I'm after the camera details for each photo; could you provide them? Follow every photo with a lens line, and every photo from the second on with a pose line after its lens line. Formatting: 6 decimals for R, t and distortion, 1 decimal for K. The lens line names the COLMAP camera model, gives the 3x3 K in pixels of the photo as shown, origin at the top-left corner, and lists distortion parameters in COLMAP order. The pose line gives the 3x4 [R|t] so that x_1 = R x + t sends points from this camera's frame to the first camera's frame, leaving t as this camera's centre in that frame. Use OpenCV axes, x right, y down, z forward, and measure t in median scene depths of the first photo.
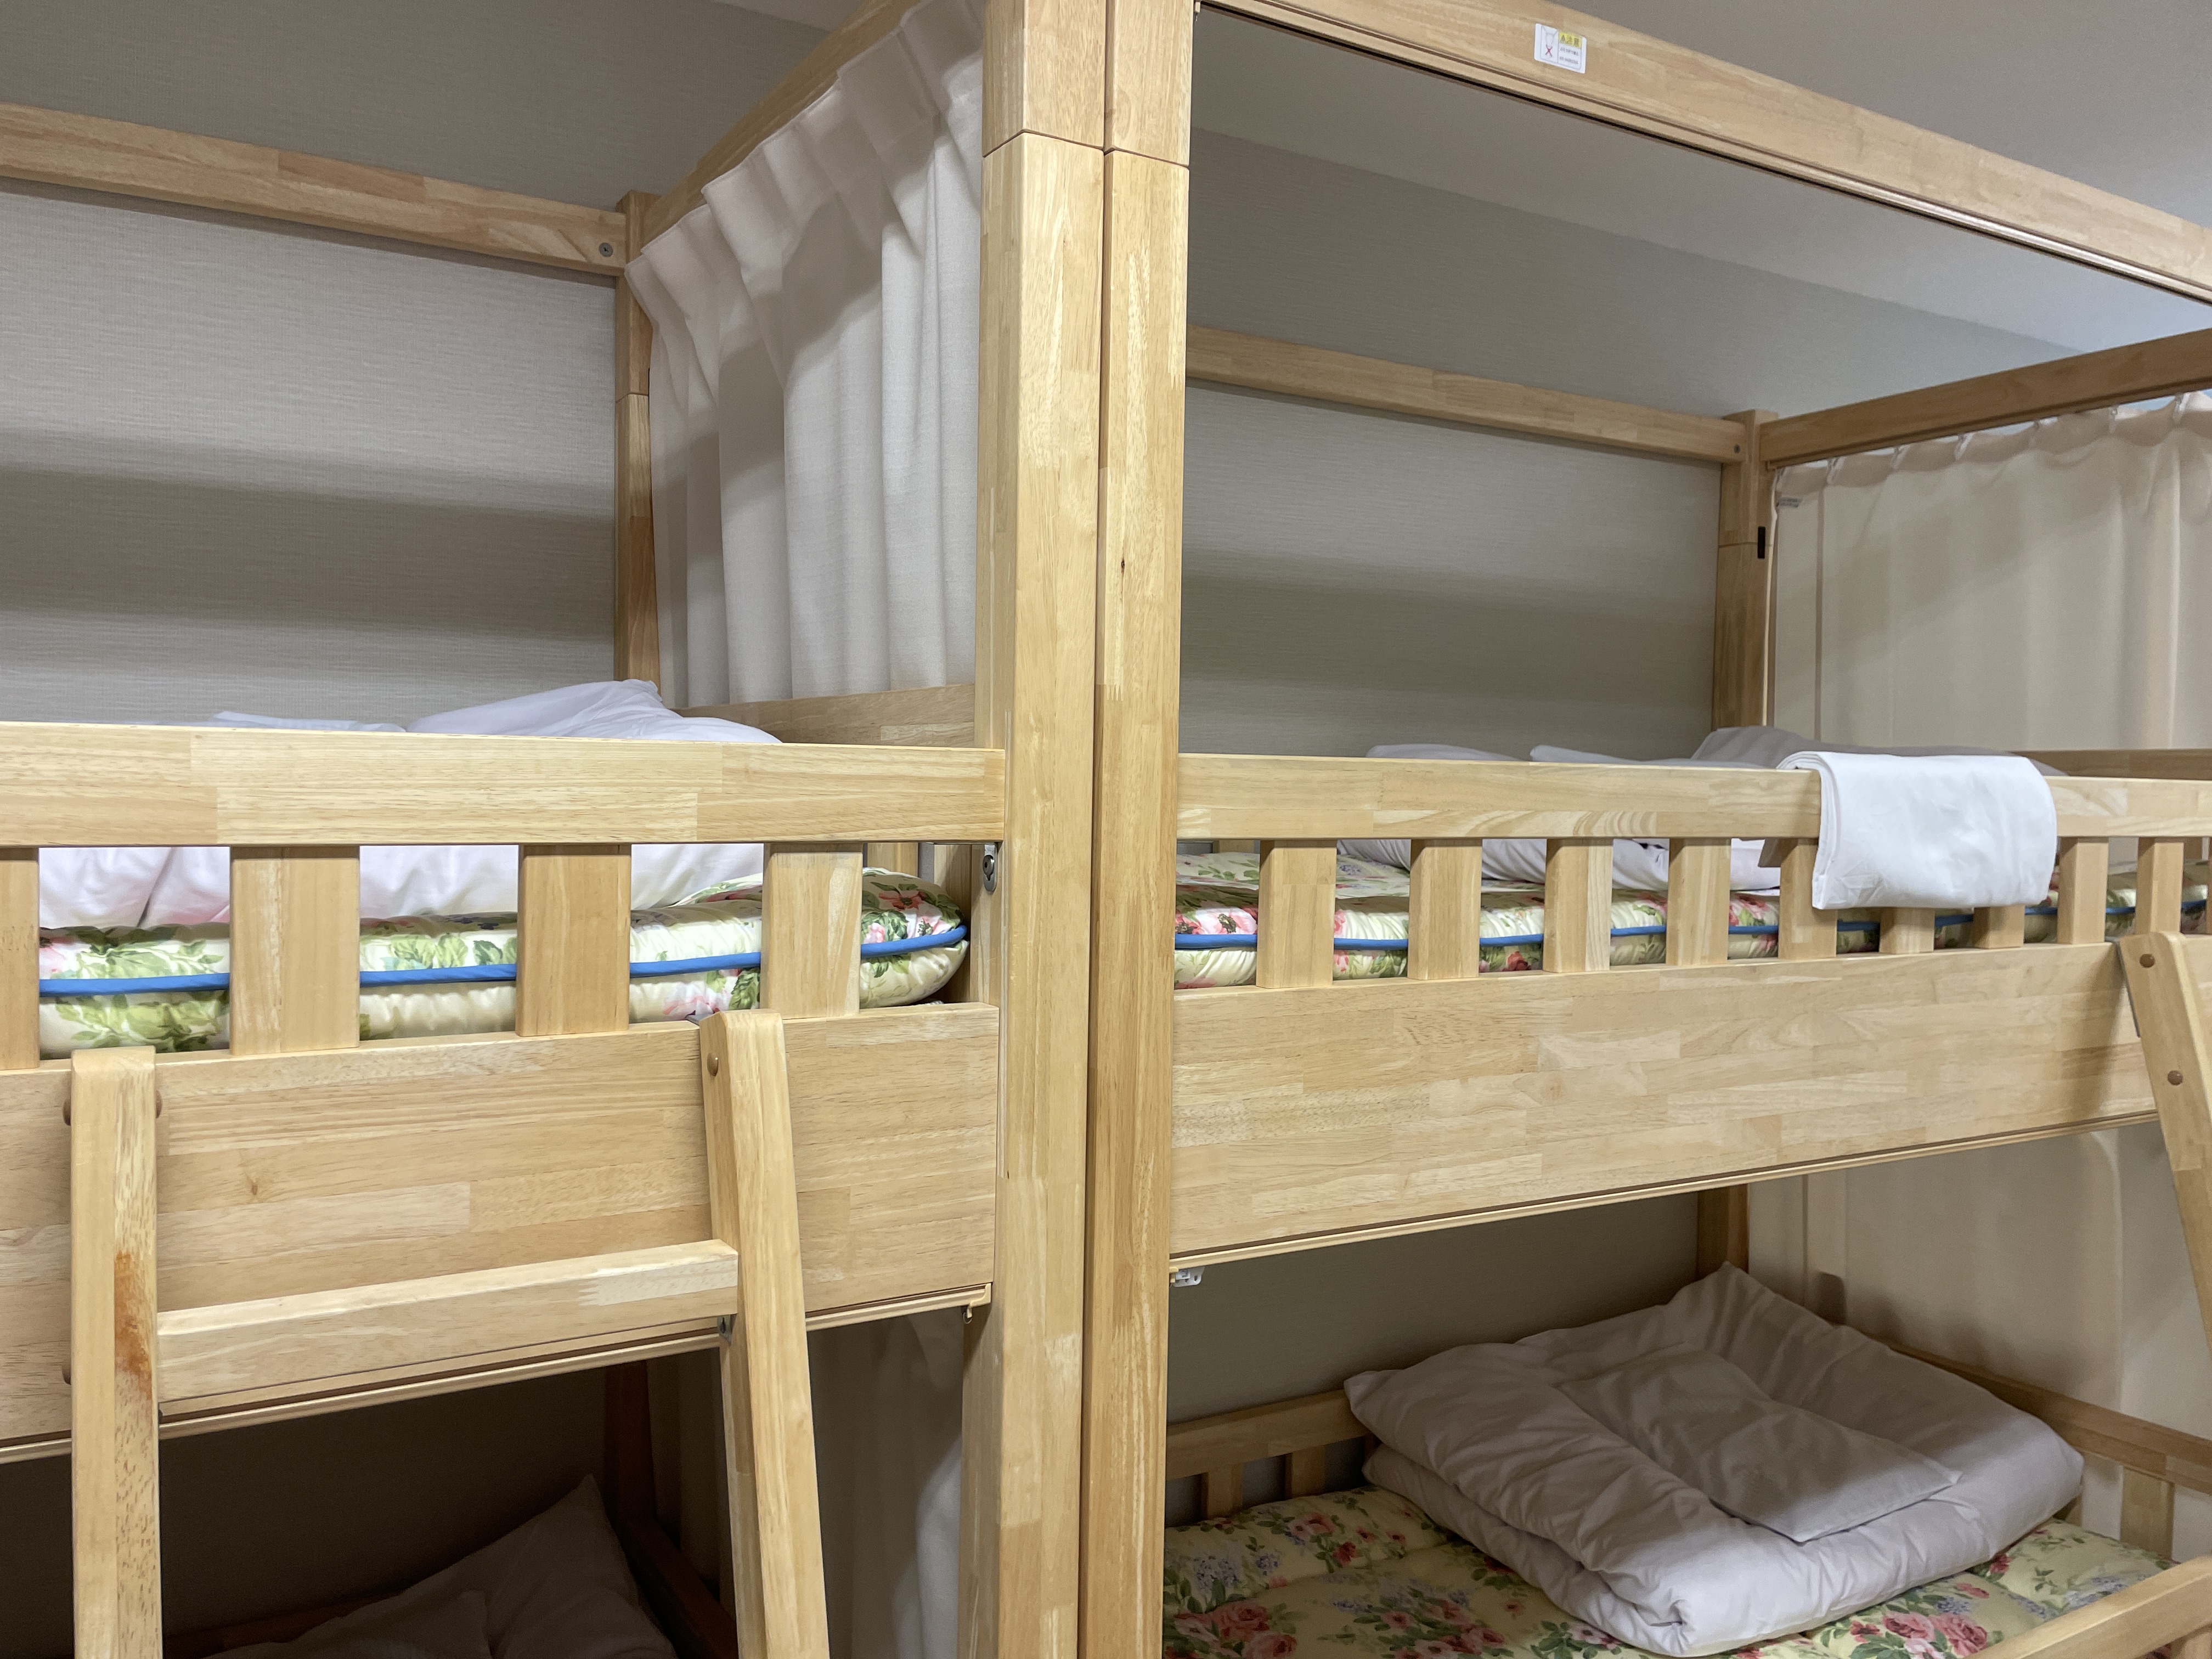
lens RADIAL K [[1674.8, 0, 1124.3], [0, 1674.8, 894.8], [0, 0, 1]] dist [0.005296, -0.001297]
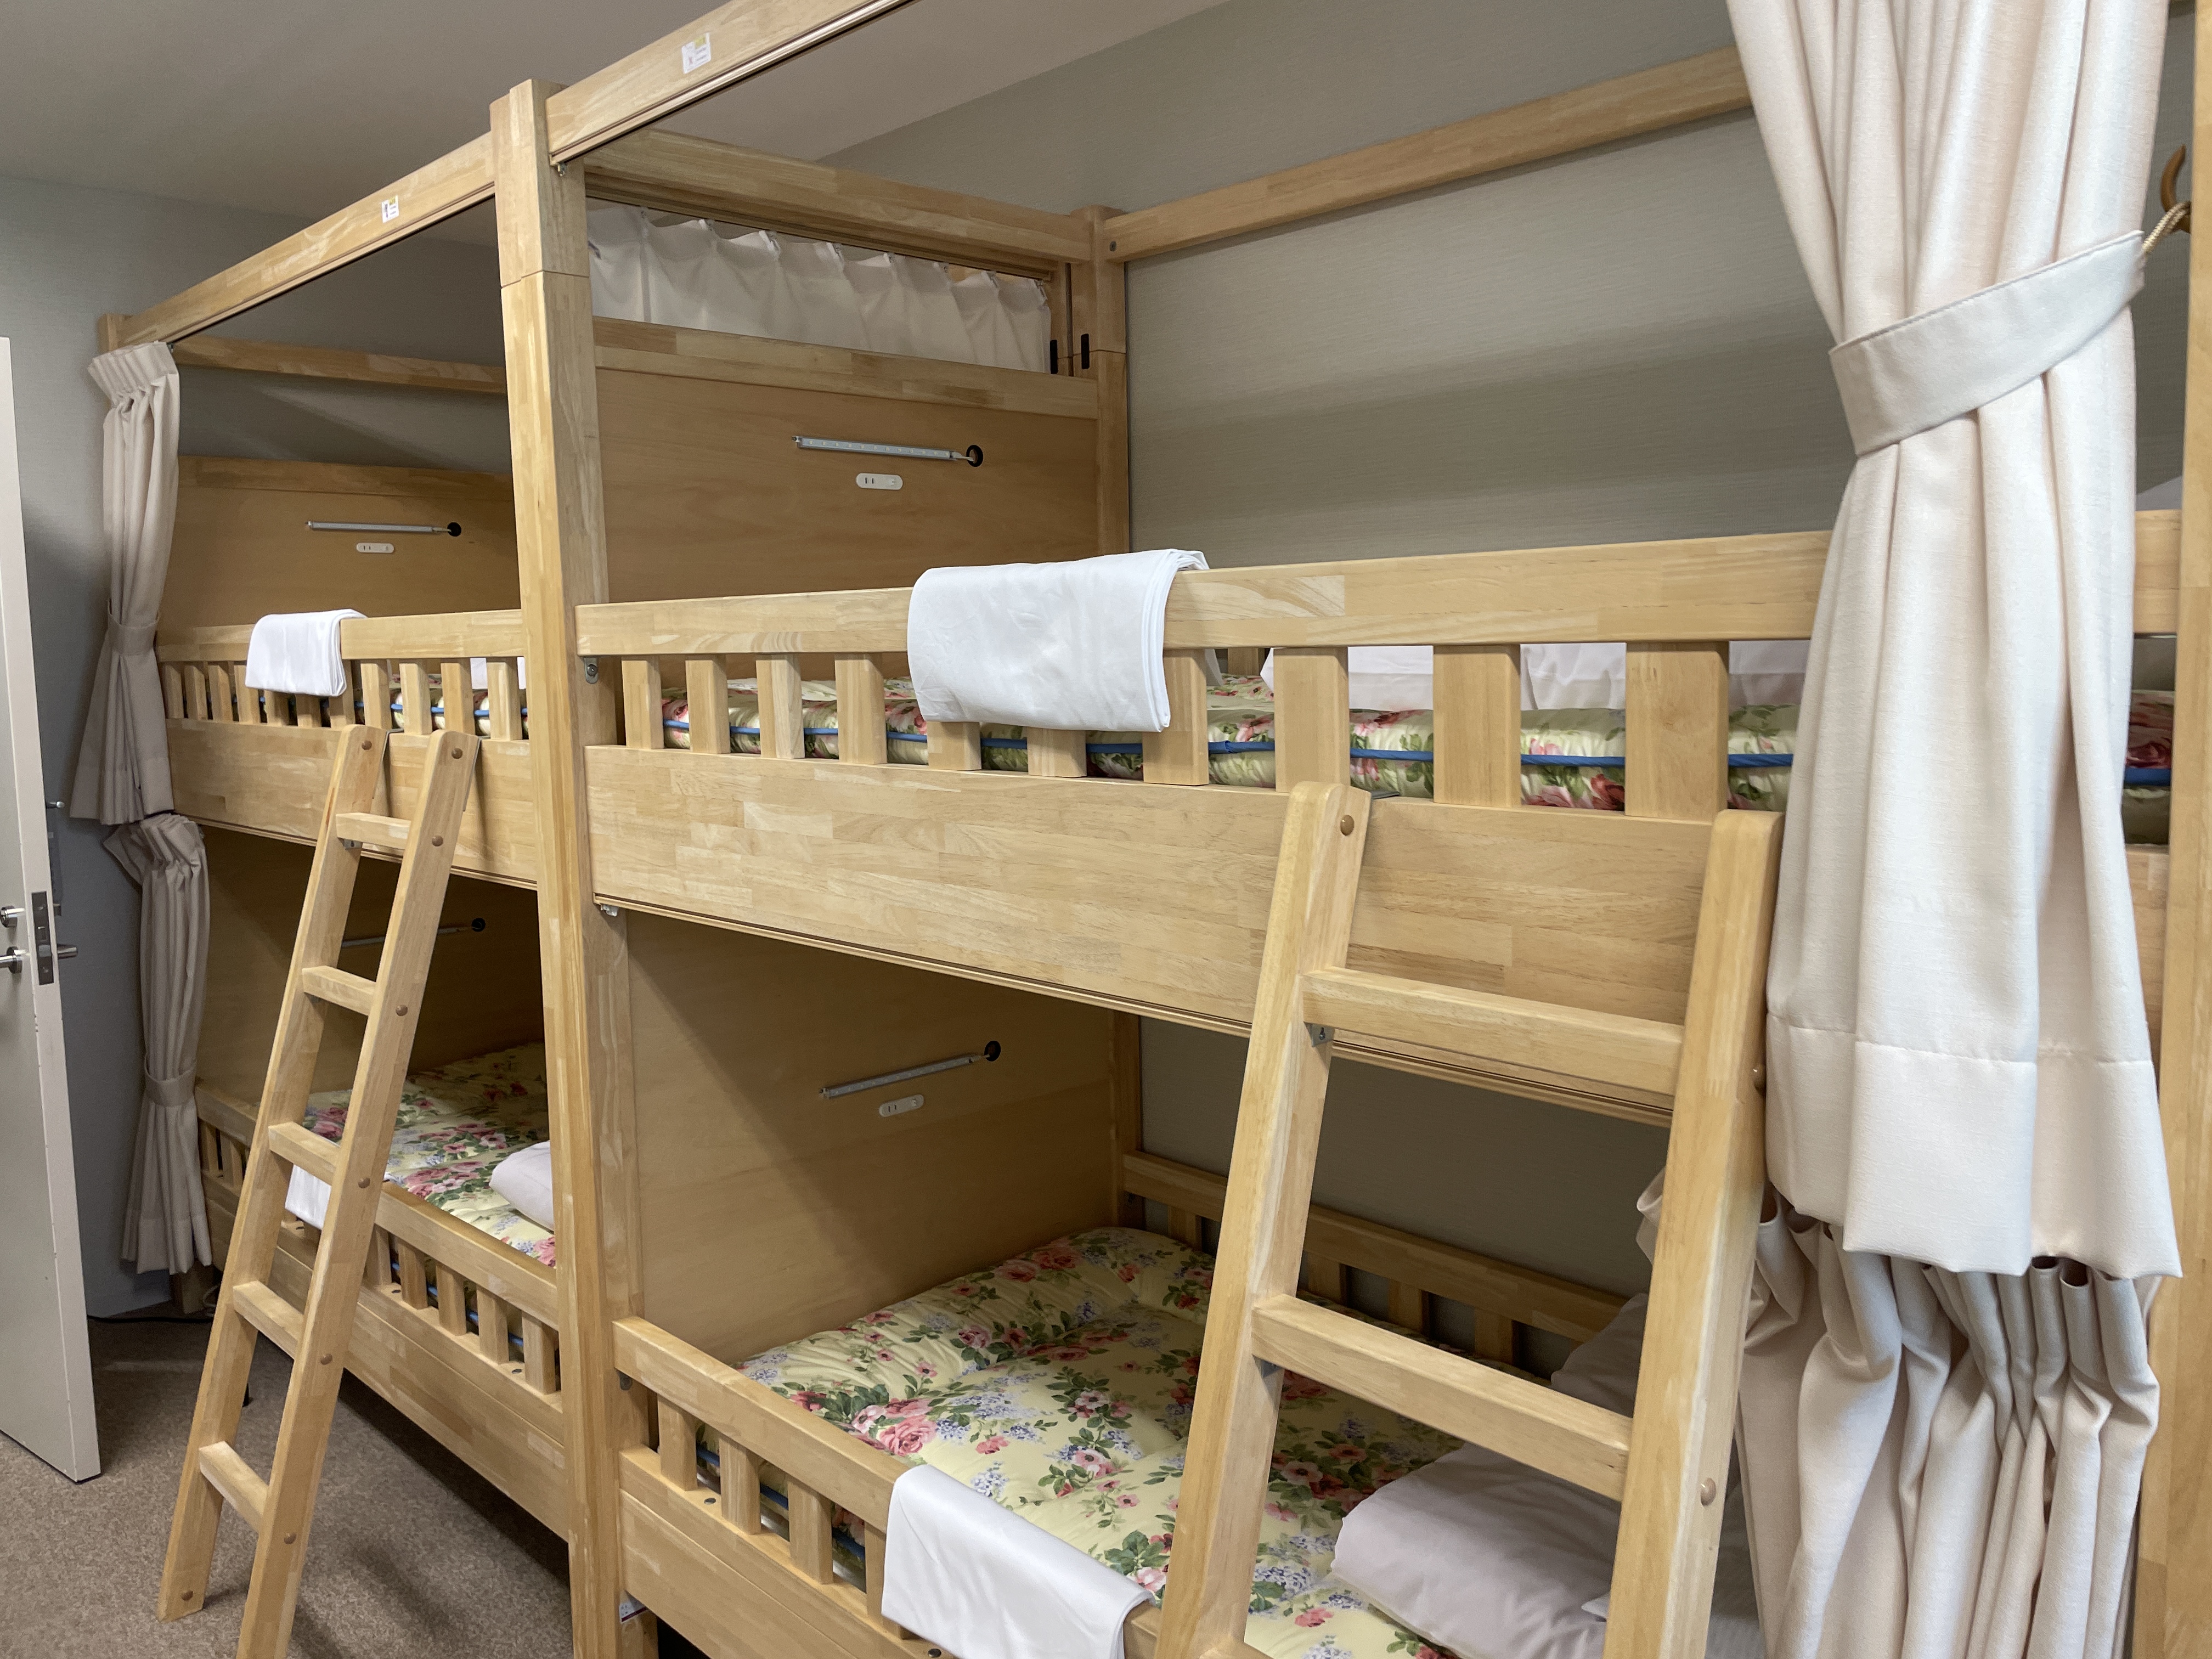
lens RADIAL K [[1674.8, 0, 1106.8], [0, 1674.8, 834.1], [0, 0, 1]] dist [0.005296, -0.001297]
pose [[0.245857, 0.105678, -0.963528, 1.397365], [-0.017999, 0.994365, 0.104467, -0.030860], [0.969139, -0.008342, 0.246374, 0.818953]]
